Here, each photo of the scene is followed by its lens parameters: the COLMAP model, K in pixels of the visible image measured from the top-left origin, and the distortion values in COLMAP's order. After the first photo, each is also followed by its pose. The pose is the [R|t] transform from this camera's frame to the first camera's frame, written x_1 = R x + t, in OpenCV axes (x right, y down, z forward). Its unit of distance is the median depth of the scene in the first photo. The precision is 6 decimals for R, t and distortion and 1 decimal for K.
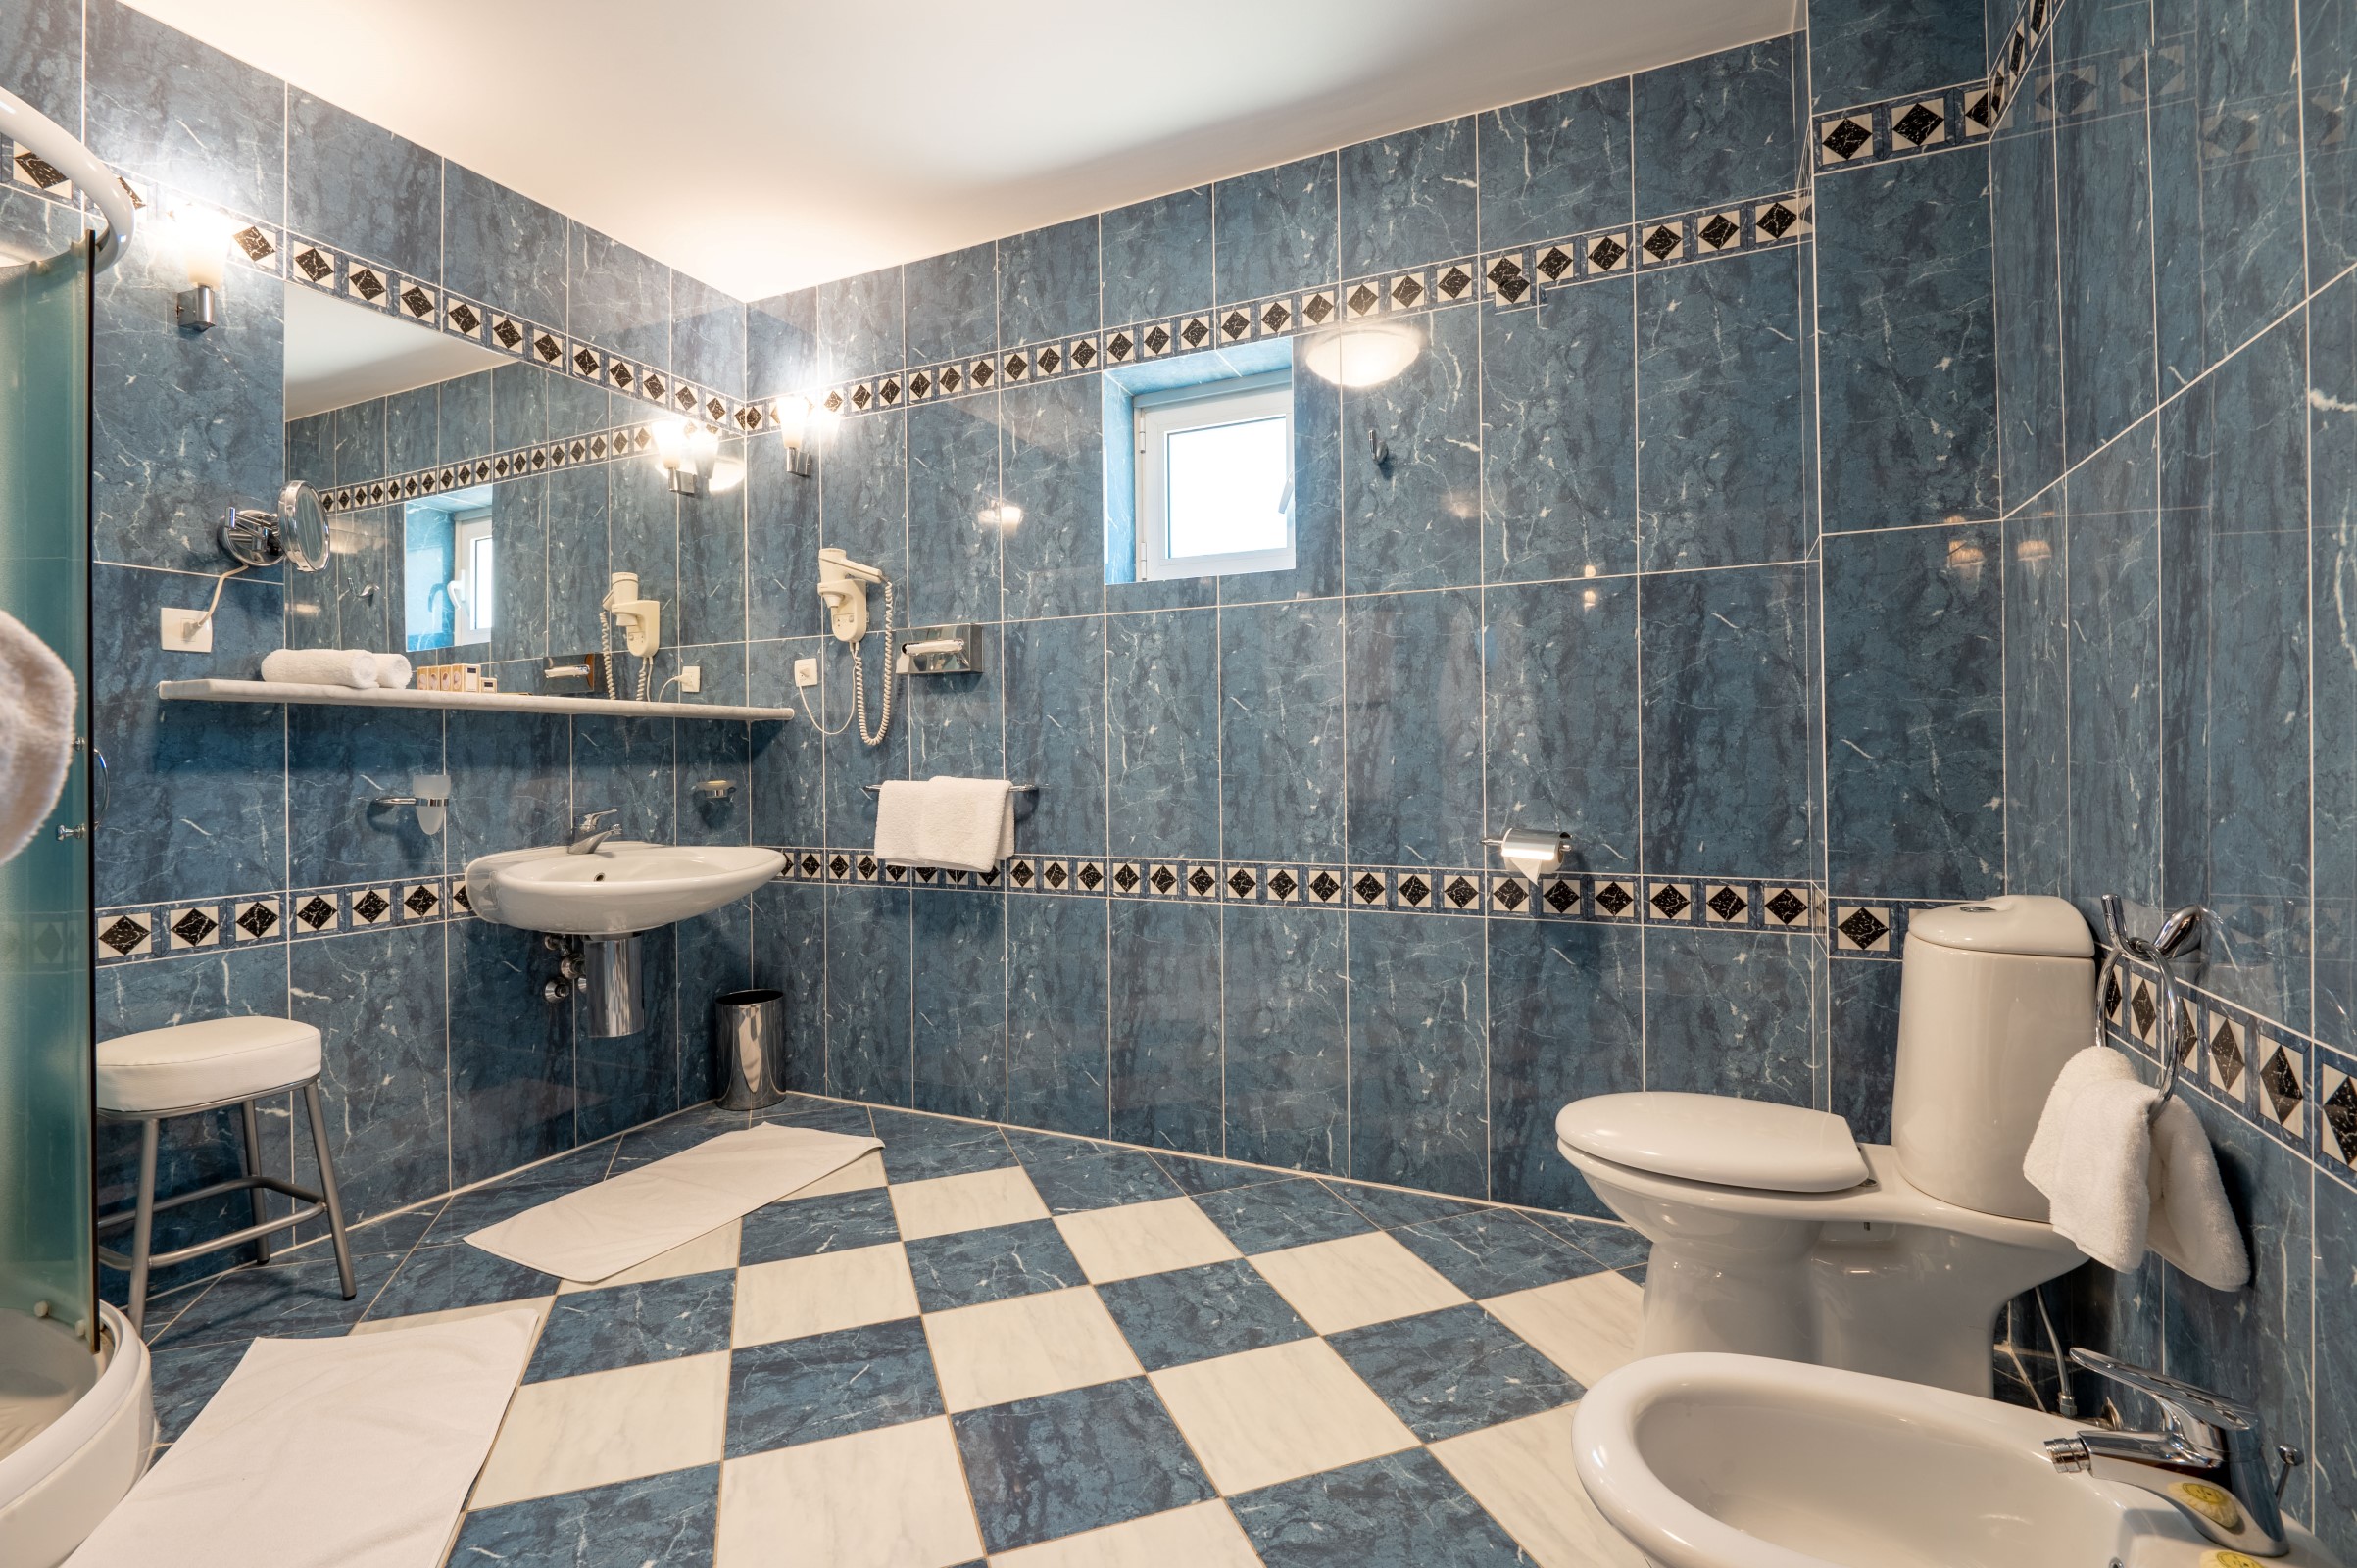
lens RADIAL K [[1067.4, 0, 1146.7], [0, 1067.4, 784.8], [0, 0, 1]] dist [0.013855, -0.015646]
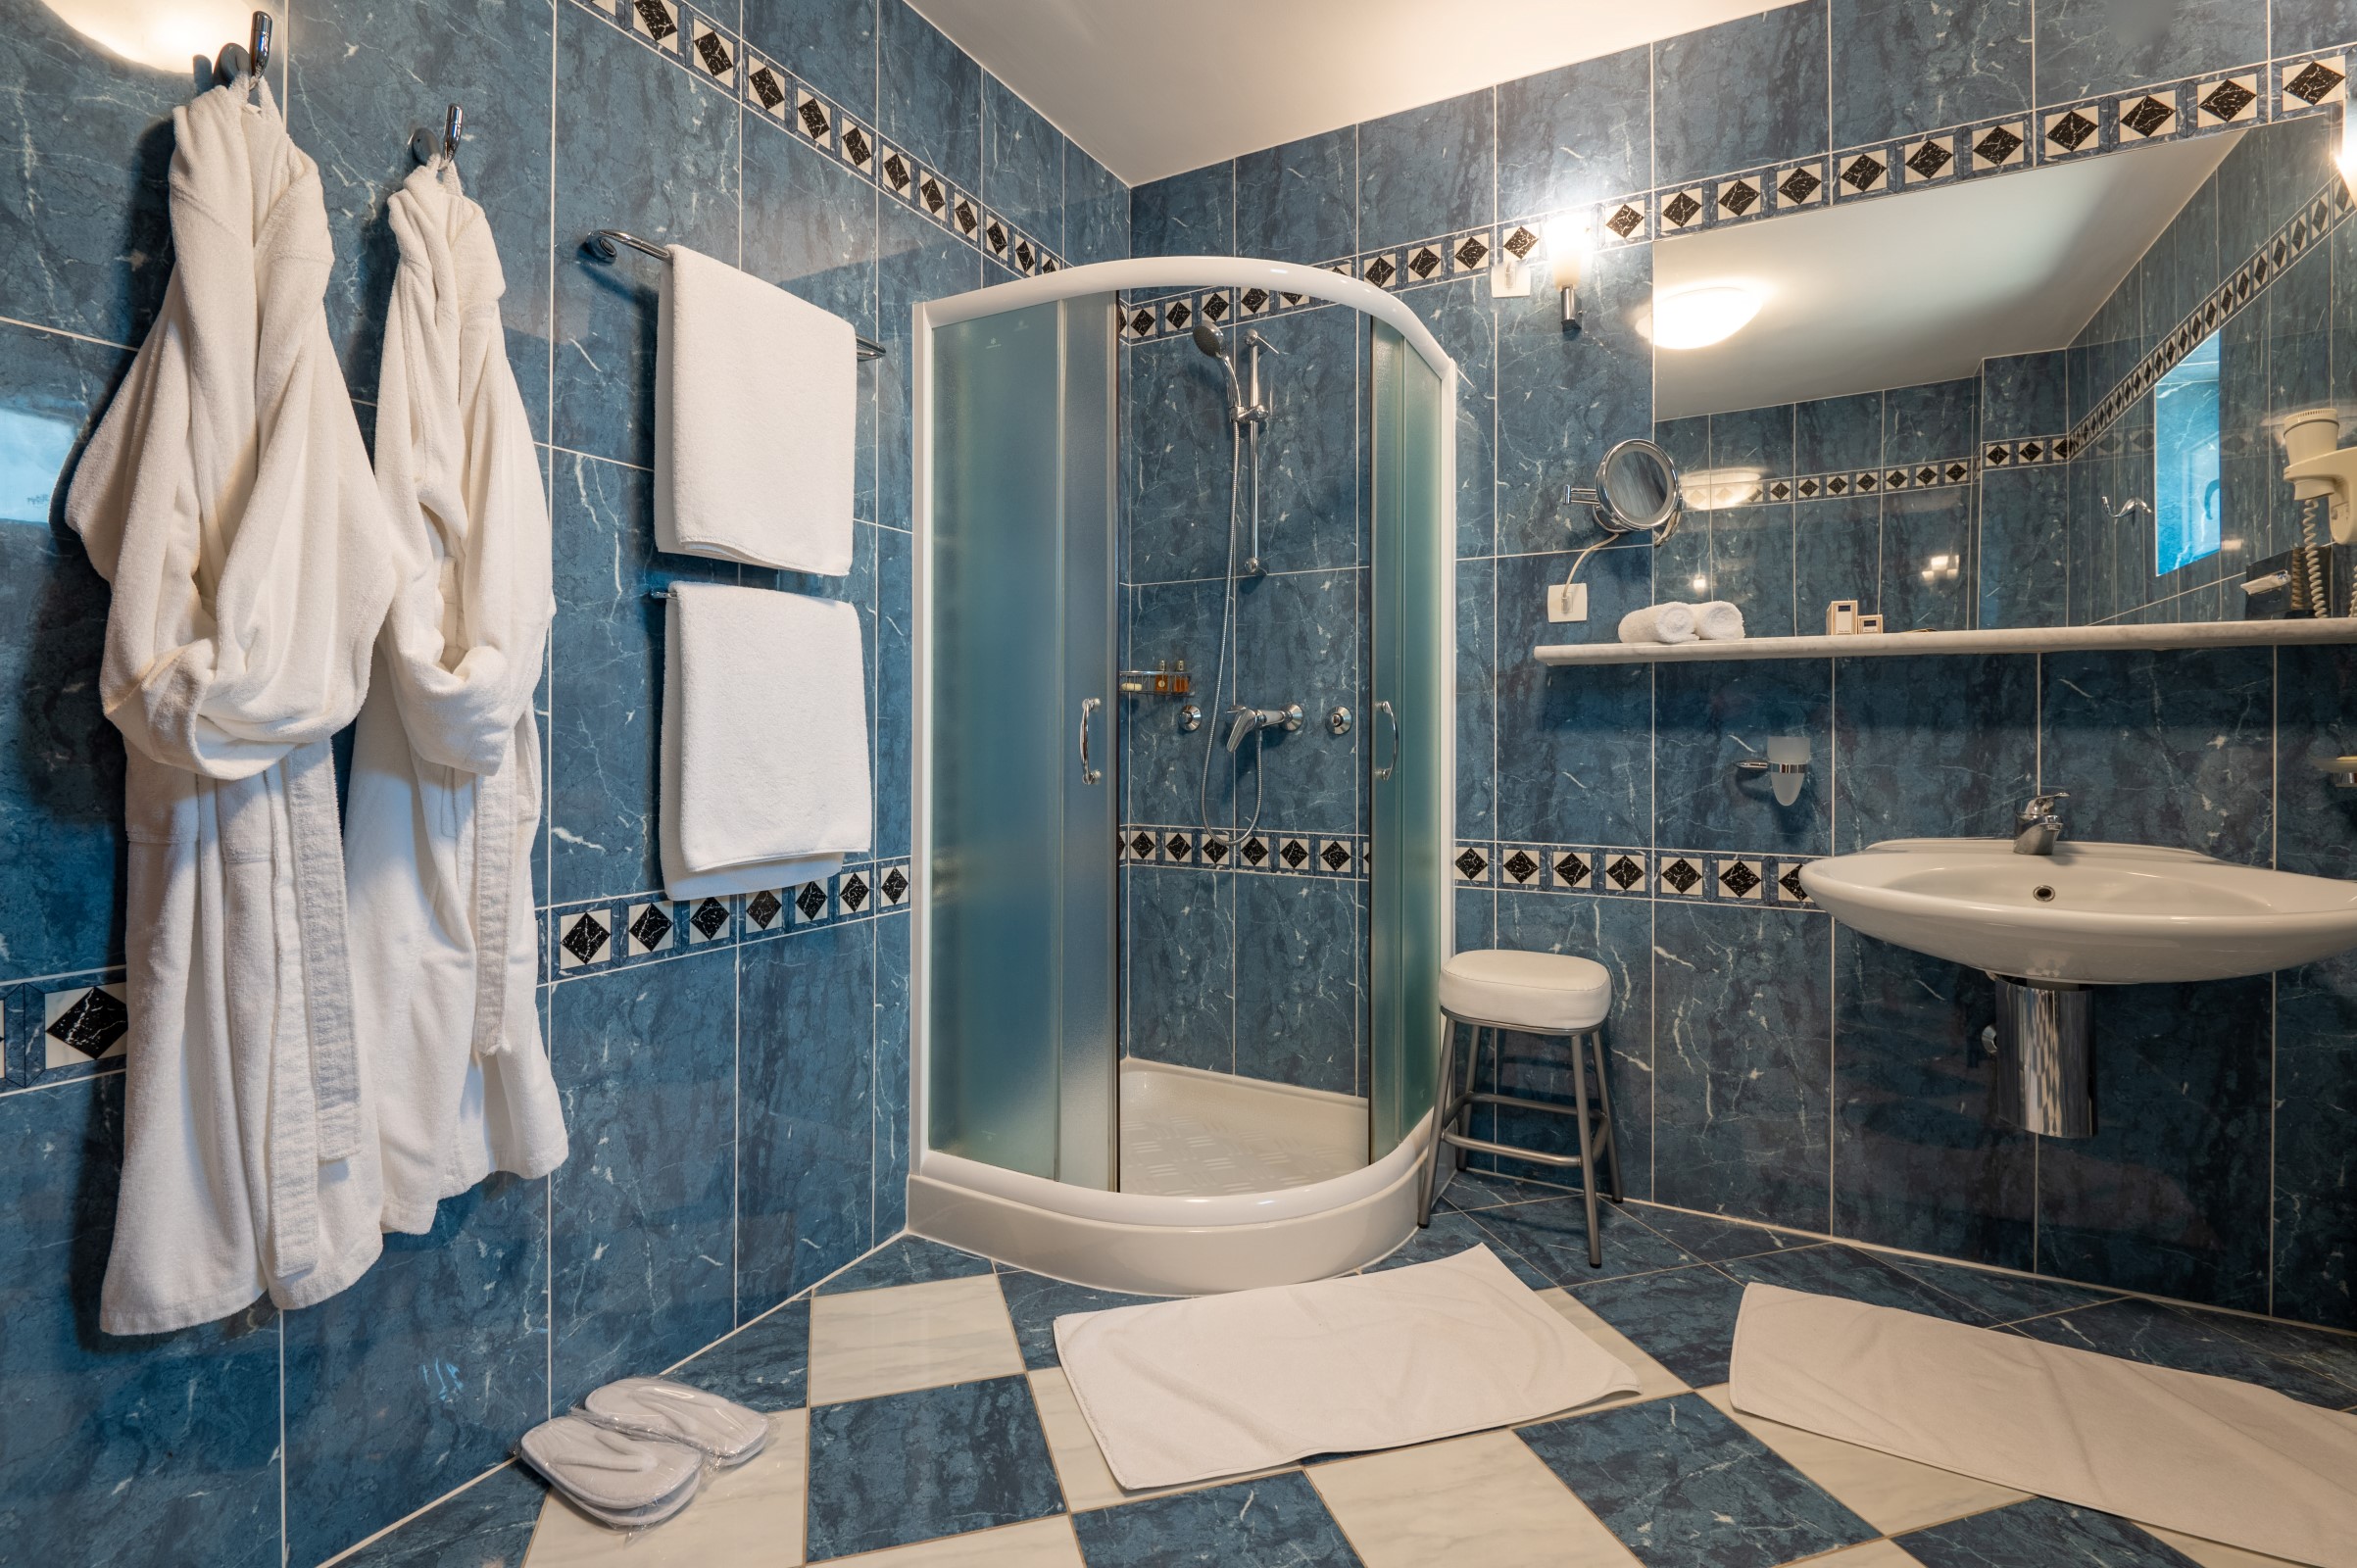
lens RADIAL K [[1104.0, 0, 1177.1], [0, 1104.0, 745.2], [0, 0, 1]] dist [0.008568, -0.013809]
pose [[-0.036267, 0.021795, -0.999104, 0.249333], [-0.021830, 0.999506, 0.022596, -0.012207], [0.999104, 0.022629, -0.035774, 0.581896]]
